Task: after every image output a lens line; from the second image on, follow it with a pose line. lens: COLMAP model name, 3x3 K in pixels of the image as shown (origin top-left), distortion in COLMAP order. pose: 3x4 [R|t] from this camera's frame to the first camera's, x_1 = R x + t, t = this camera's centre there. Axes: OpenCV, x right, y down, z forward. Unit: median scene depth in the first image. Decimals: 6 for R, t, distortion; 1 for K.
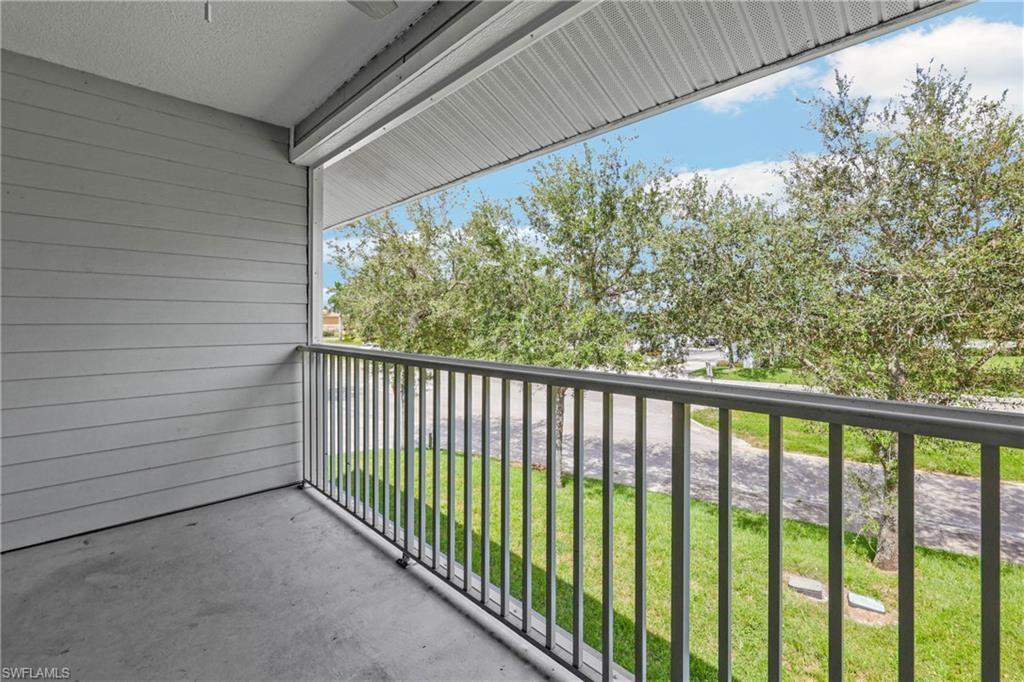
lens RADIAL K [[441.5, 0, 503.3], [0, 441.5, 319.3], [0, 0, 1]] dist [0.003562, -0.000830]
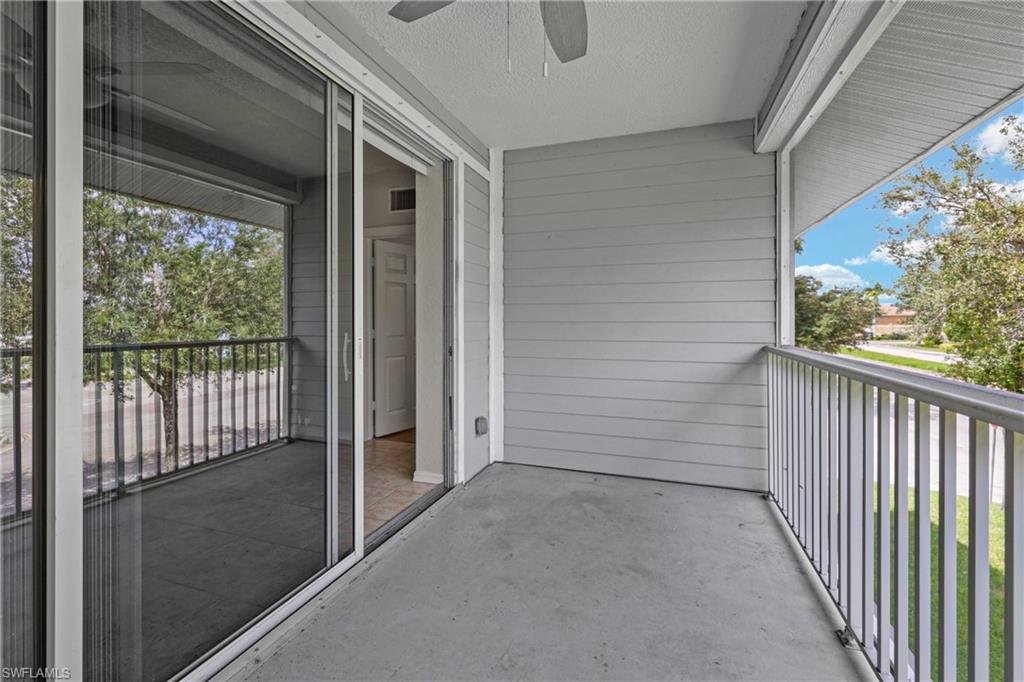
lens RADIAL K [[441.5, 0, 524.2], [0, 441.5, 321.0], [0, 0, 1]] dist [0.003562, -0.000830]
pose [[0.475891, 0.000787, -0.879504, 0.143886], [0.002979, 0.999992, 0.002507, 0.003399], [0.879499, -0.003813, 0.475885, 0.128025]]
